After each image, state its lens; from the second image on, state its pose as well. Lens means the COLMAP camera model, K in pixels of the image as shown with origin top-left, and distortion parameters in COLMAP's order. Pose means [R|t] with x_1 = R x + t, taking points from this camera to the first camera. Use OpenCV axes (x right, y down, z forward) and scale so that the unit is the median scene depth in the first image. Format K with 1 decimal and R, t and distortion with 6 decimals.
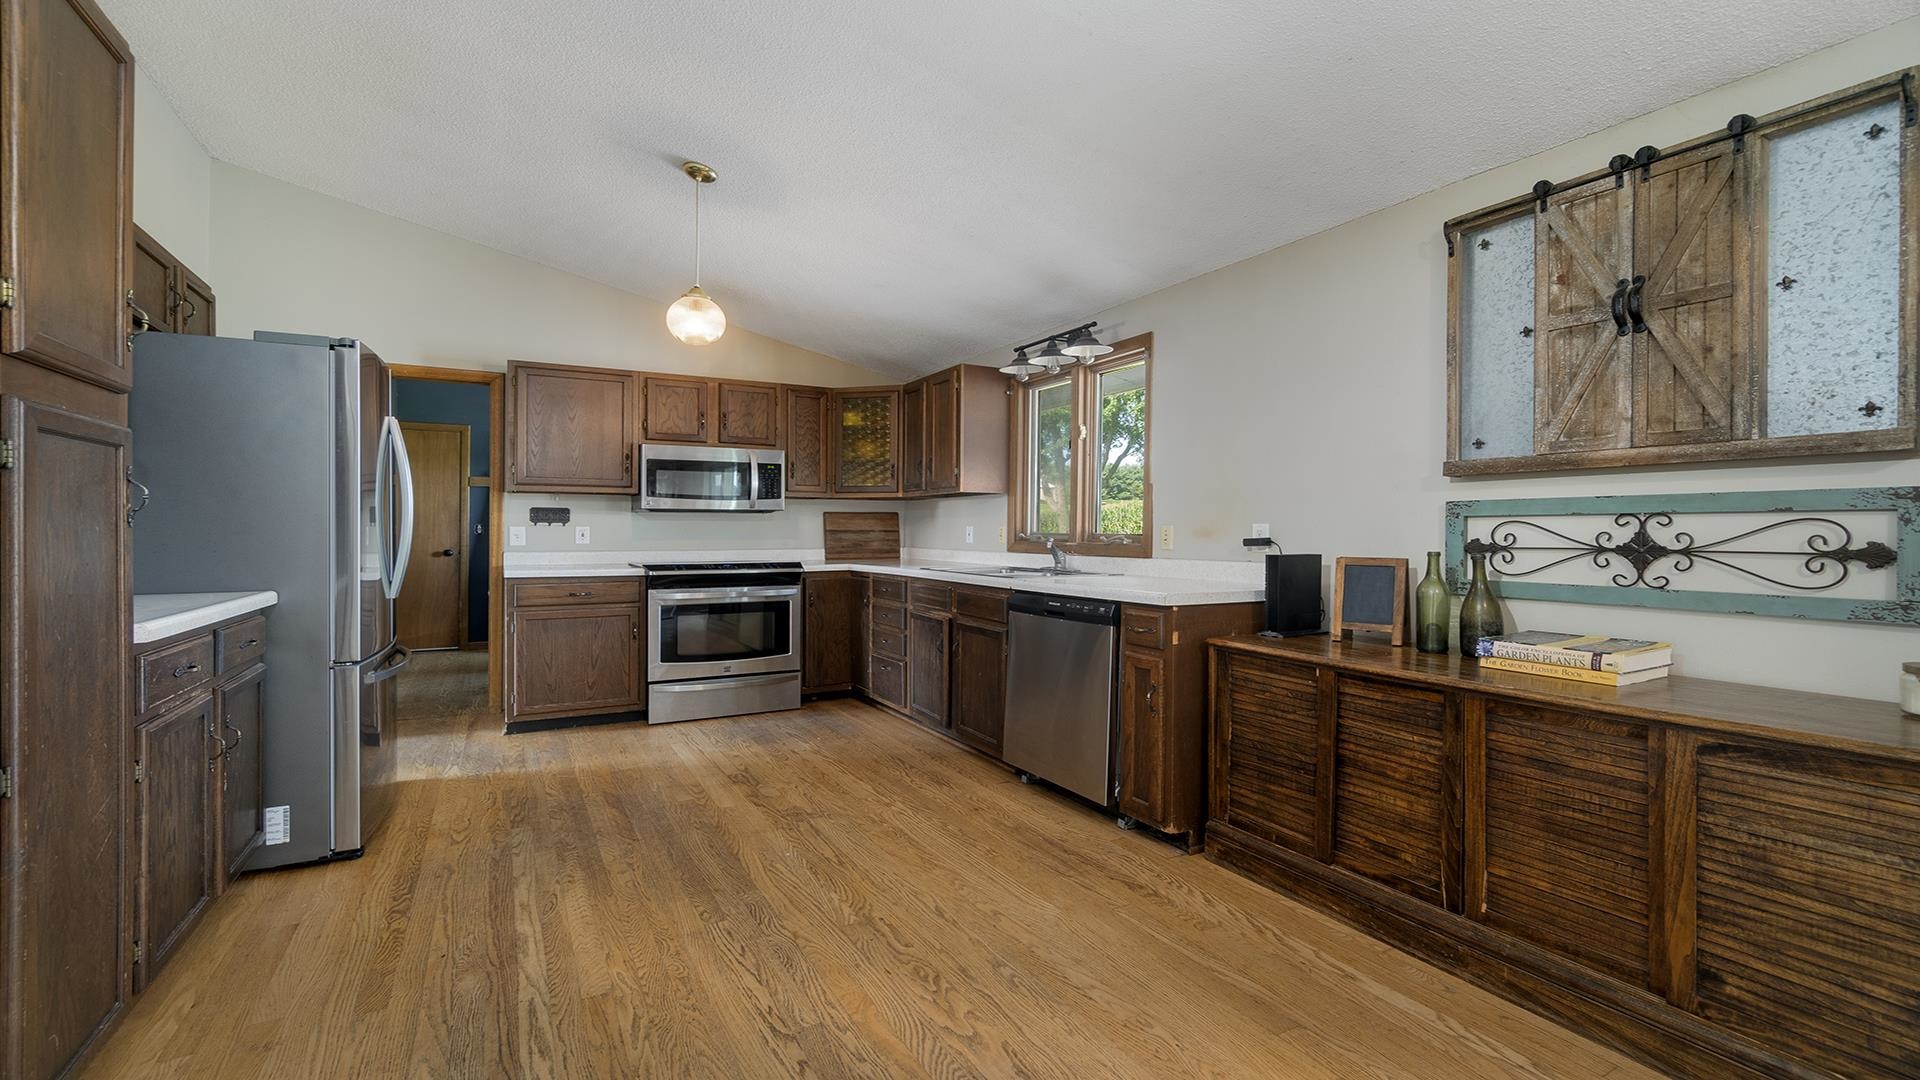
lens RADIAL K [[829.9, 0, 956.6], [0, 829.9, 532.1], [0, 0, 1]] dist [-0.003340, 0.001264]
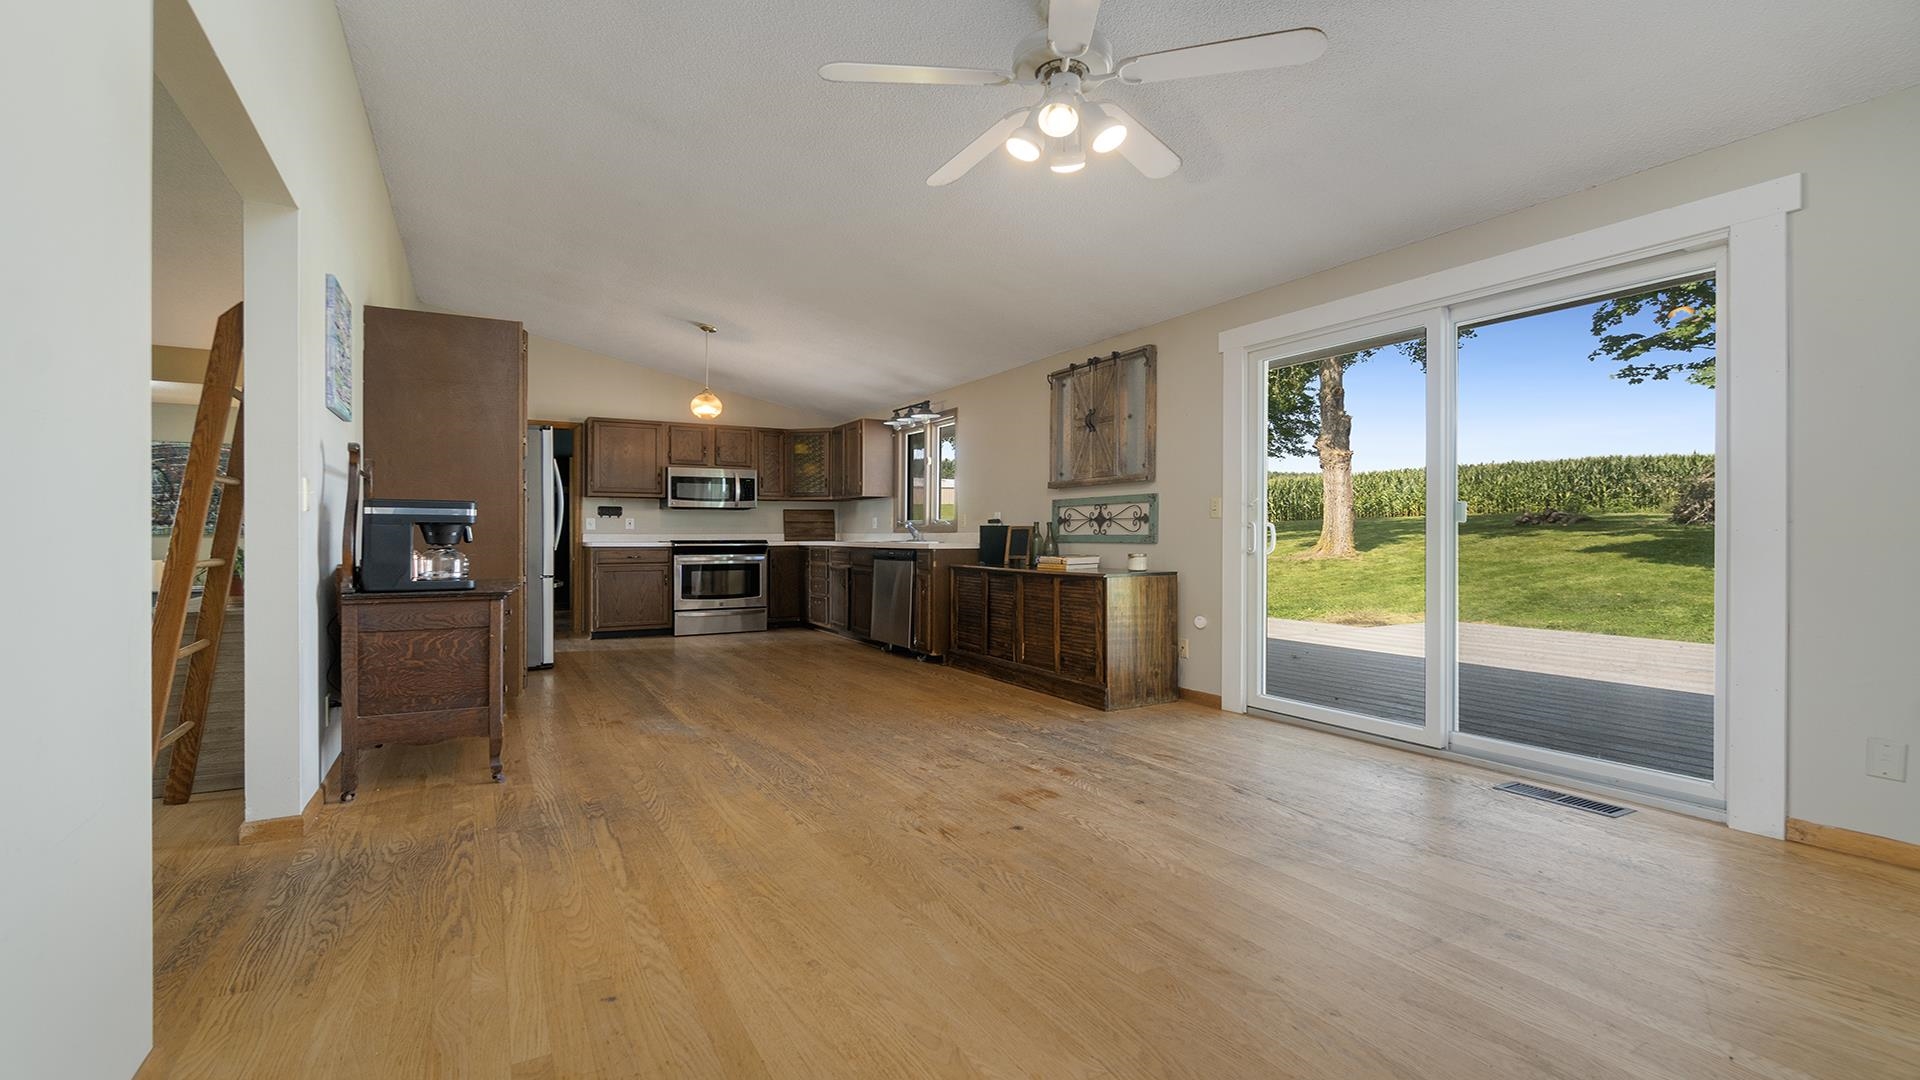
lens RADIAL K [[829.9, 0, 957.8], [0, 829.9, 542.7], [0, 0, 1]] dist [-0.003340, 0.001264]
pose [[0.999807, -0.003375, 0.019371, 0.167730], [0.003216, 0.999961, 0.008277, 0.032823], [-0.019398, -0.008213, 0.999778, -0.683683]]
